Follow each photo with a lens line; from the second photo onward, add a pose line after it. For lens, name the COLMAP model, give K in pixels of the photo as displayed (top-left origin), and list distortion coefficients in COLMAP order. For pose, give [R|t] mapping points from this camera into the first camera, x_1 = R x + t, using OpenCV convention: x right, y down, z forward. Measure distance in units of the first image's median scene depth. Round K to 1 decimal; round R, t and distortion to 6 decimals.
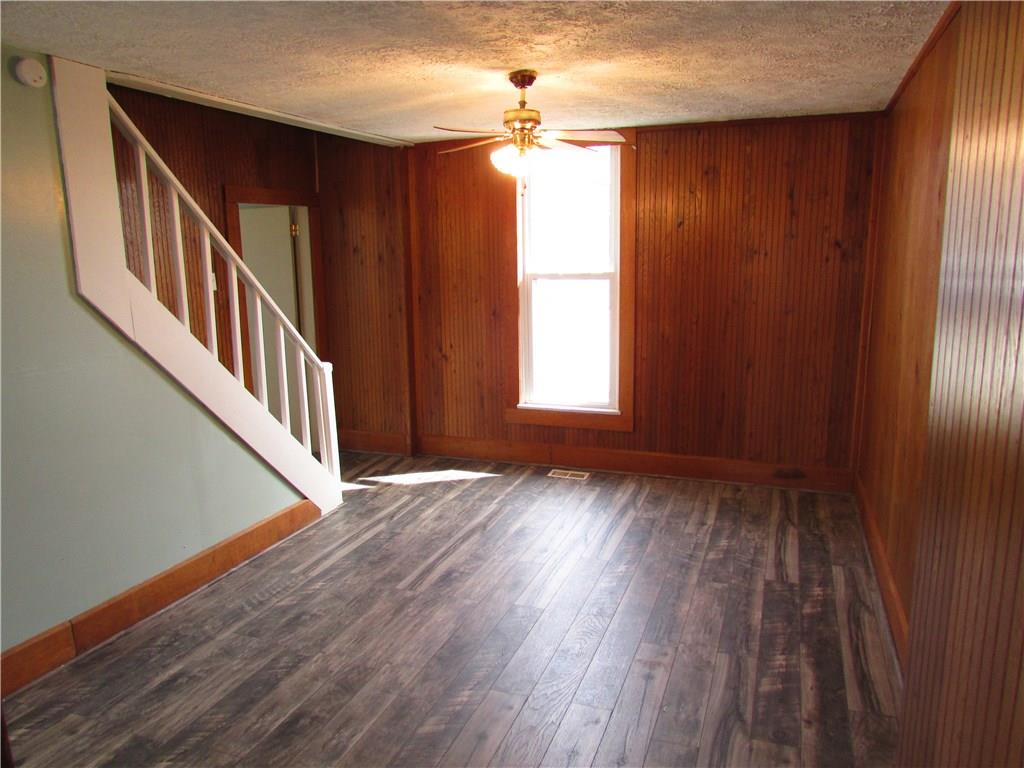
lens RADIAL K [[720.7, 0, 515.4], [0, 720.7, 387.1], [0, 0, 1]] dist [-0.034426, 0.003522]
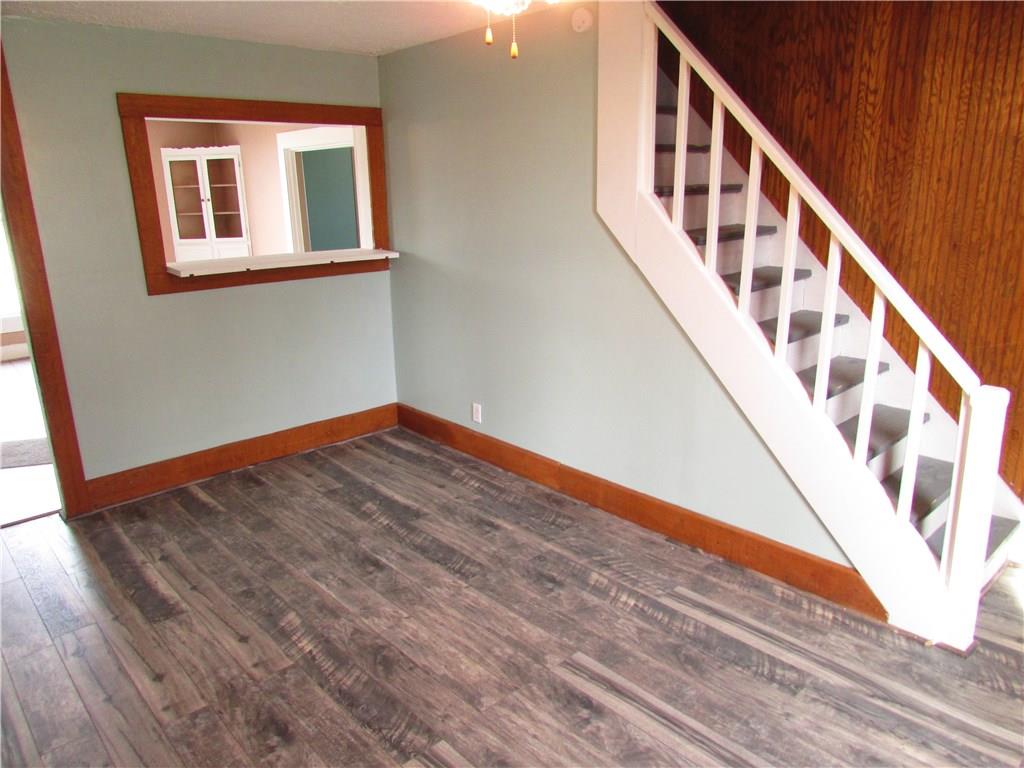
lens RADIAL K [[720.7, 0, 516.7], [0, 720.7, 375.6], [0, 0, 1]] dist [-0.034426, 0.003522]
pose [[-0.442667, 0.264940, -0.856652, 0.440719], [-0.133022, 0.925380, 0.354933, -0.247623], [0.886764, 0.271071, -0.374392, 1.218664]]
